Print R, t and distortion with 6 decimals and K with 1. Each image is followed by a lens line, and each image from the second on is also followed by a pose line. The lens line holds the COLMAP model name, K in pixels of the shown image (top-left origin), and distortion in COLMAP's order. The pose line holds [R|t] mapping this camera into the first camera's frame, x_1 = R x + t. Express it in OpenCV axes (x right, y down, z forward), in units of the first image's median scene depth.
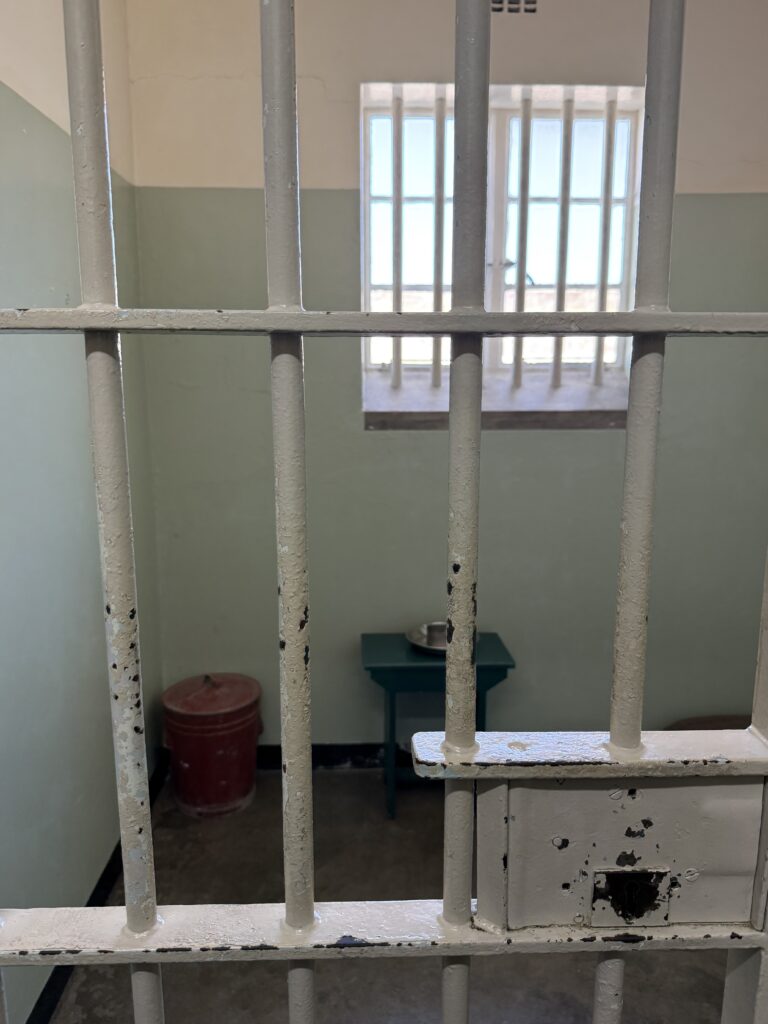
lens RADIAL K [[752.8, 0, 377.6], [0, 752.8, 532.8], [0, 0, 1]] dist [0.036183, -0.057462]
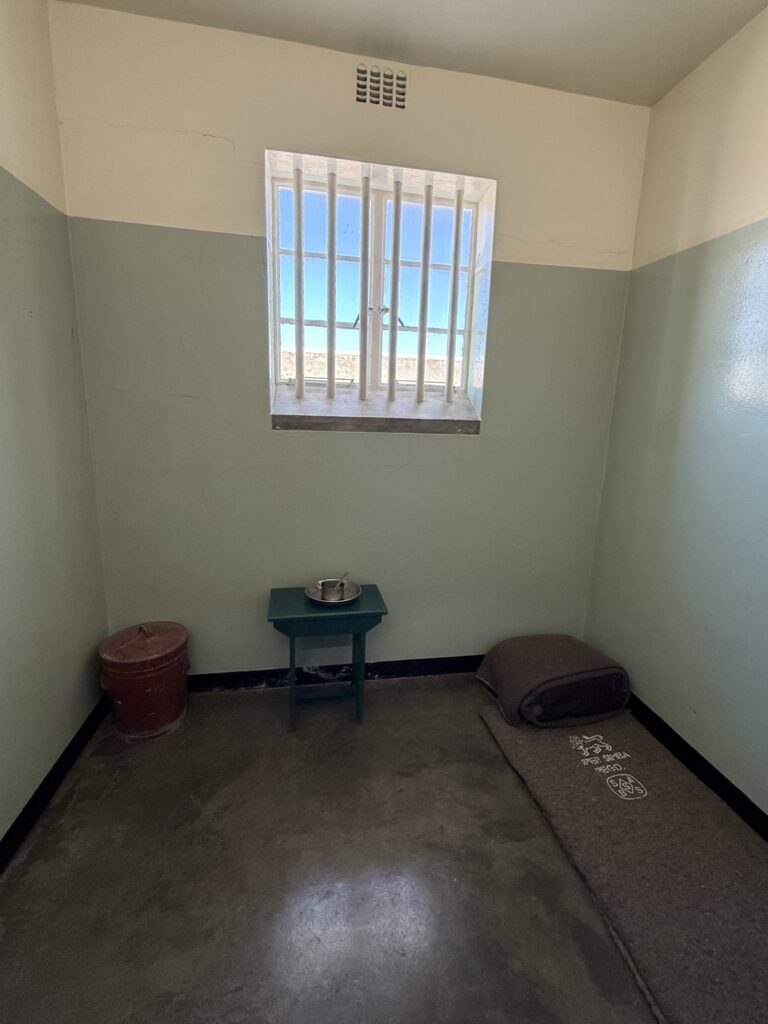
lens RADIAL K [[438.1, 0, 376.4], [0, 438.1, 506.9], [0, 0, 1]] dist [-0.017091, 0.000682]
pose [[0.991402, 0.002730, 0.130821, 0.062903], [-0.003870, 0.999957, 0.008462, -0.013859], [-0.130792, -0.008895, 0.991370, 0.251704]]
